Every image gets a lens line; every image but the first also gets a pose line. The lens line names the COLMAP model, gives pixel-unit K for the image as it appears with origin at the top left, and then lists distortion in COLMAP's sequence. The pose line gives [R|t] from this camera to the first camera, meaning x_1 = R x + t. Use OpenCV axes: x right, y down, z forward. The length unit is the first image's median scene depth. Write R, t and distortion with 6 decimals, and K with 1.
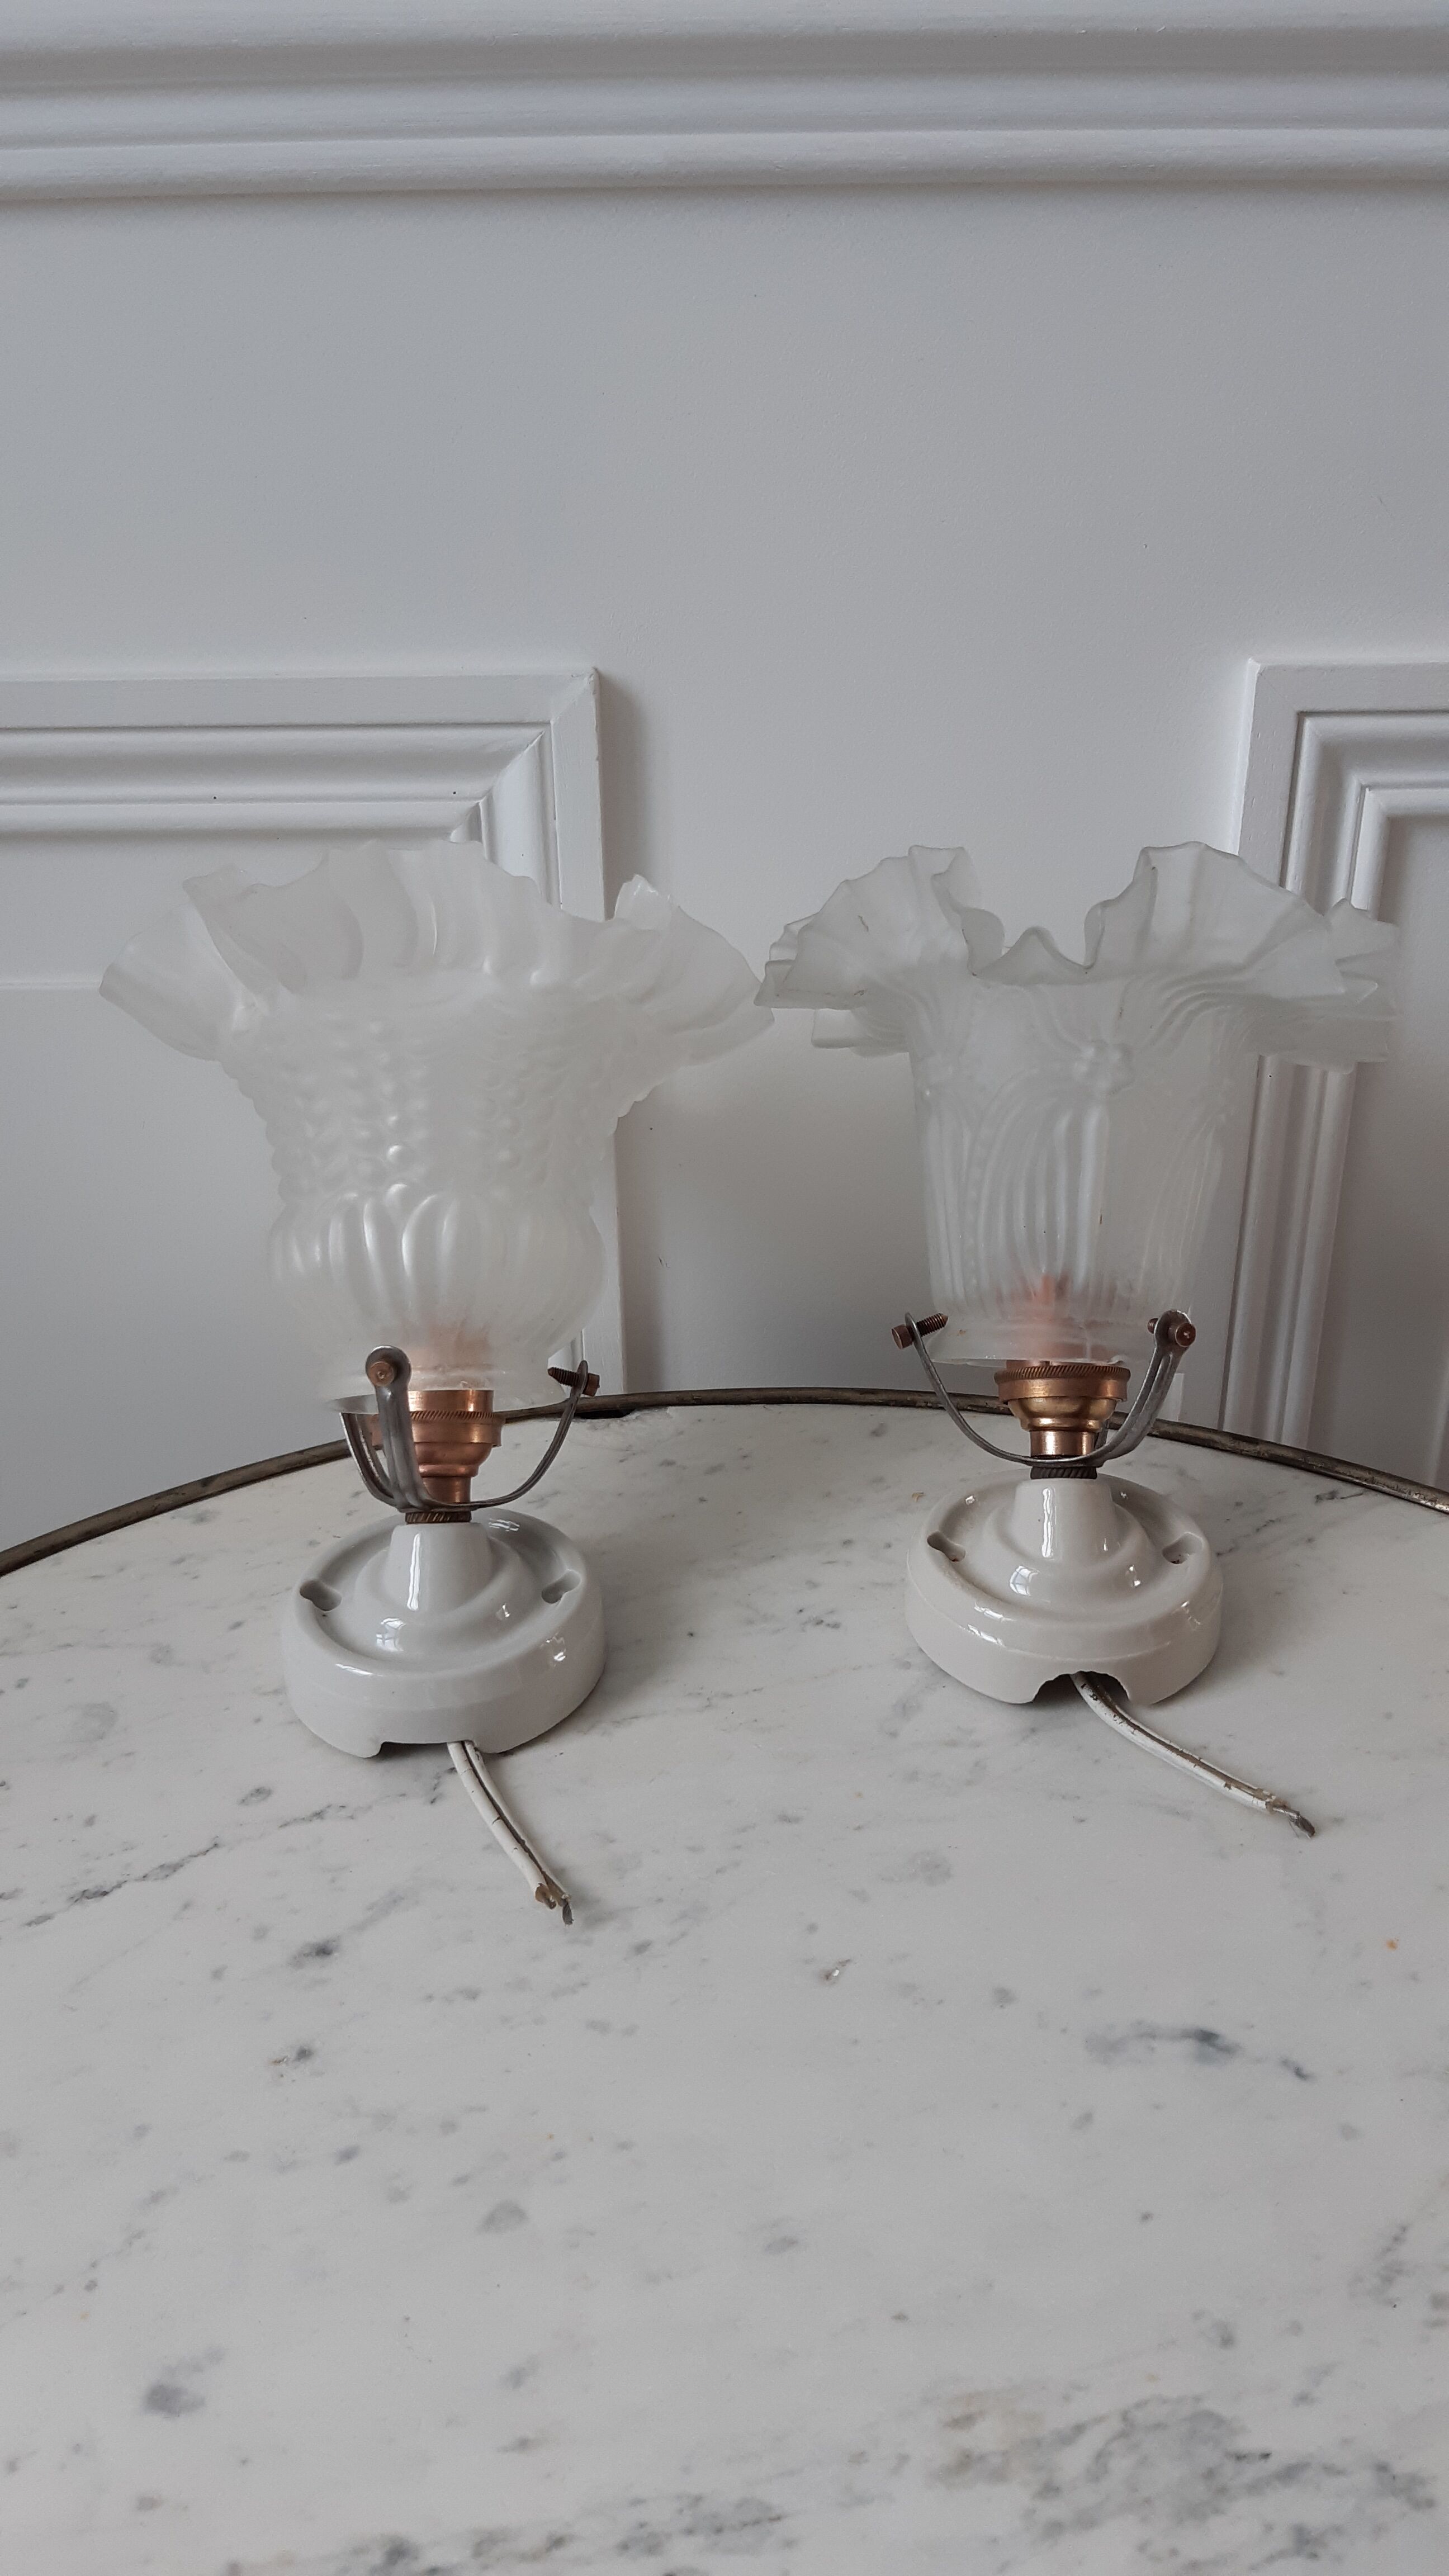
lens RADIAL K [[2005.9, 0, 724.5], [0, 2005.9, 1288.0], [0, 0, 1]] dist [0.056986, -0.153633]
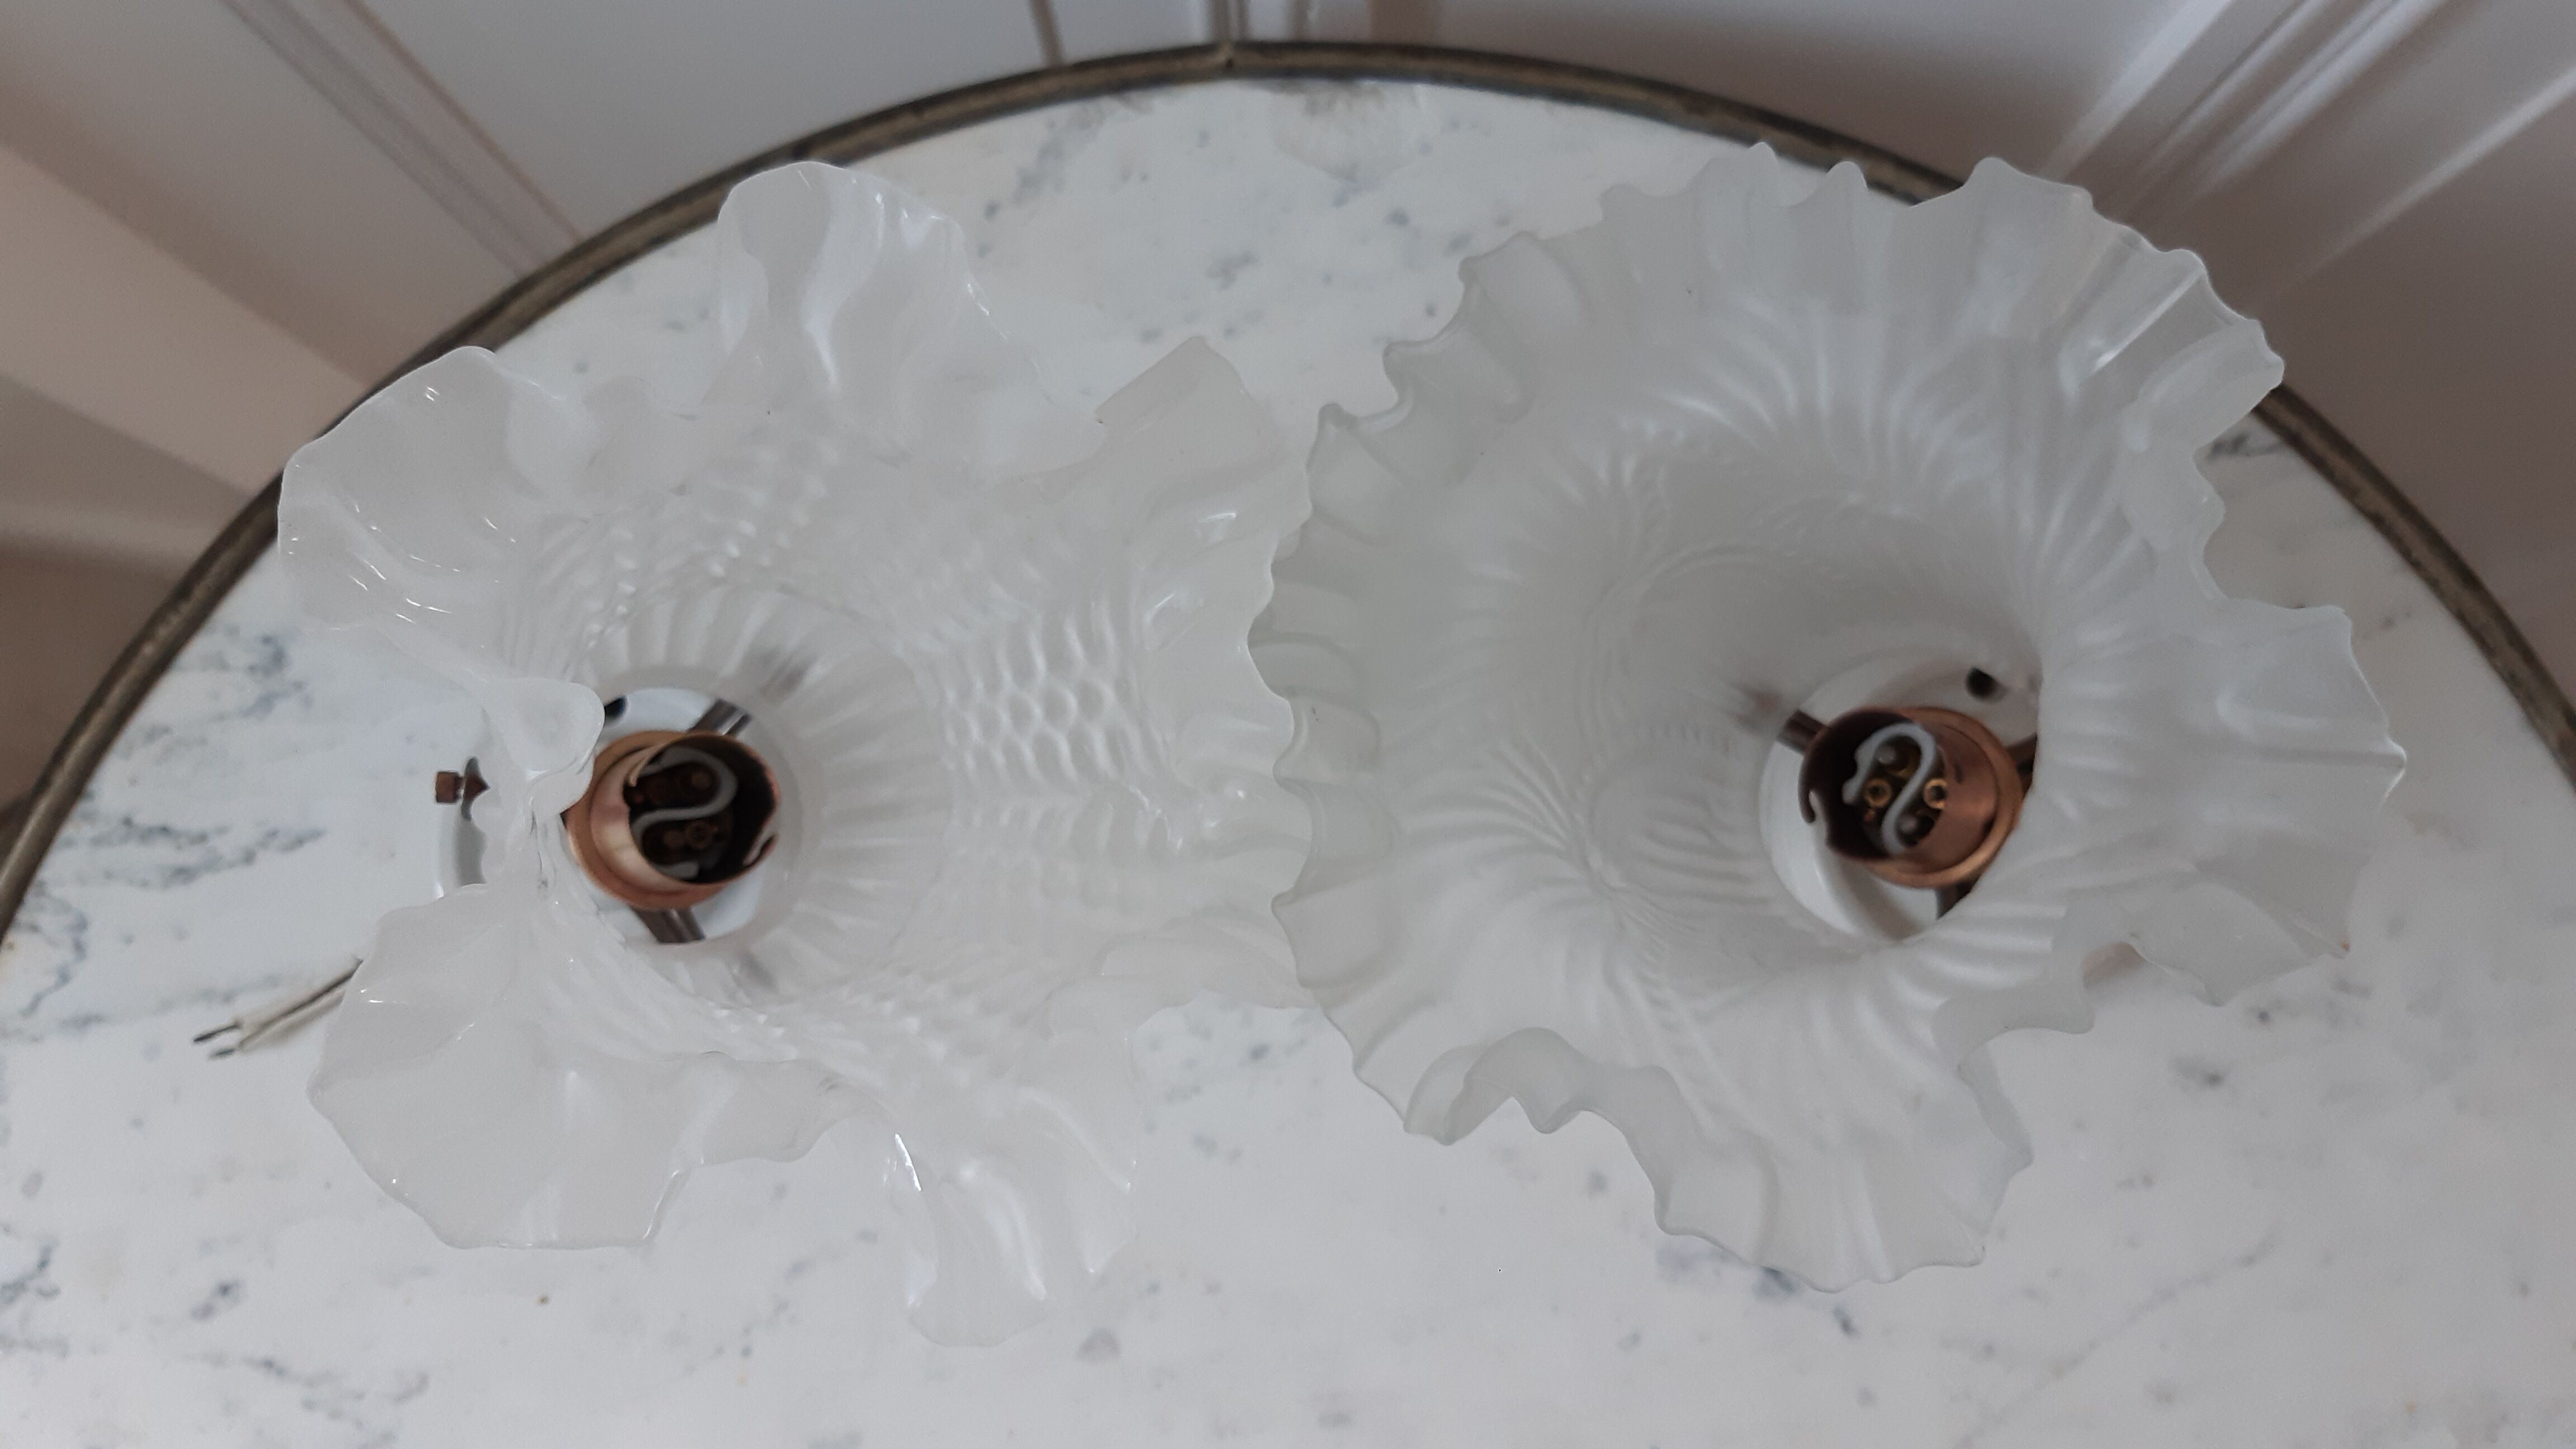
lens RADIAL K [[2038.6, 0, 1303.4], [0, 2038.6, 721.6], [0, 0, 1]] dist [0.062635, -0.198831]
pose [[0.987002, 0.160537, -0.007430, -0.032833], [-0.084699, 0.558918, 0.824886, -0.521924], [0.136577, -0.813534, 0.565251, 0.483848]]
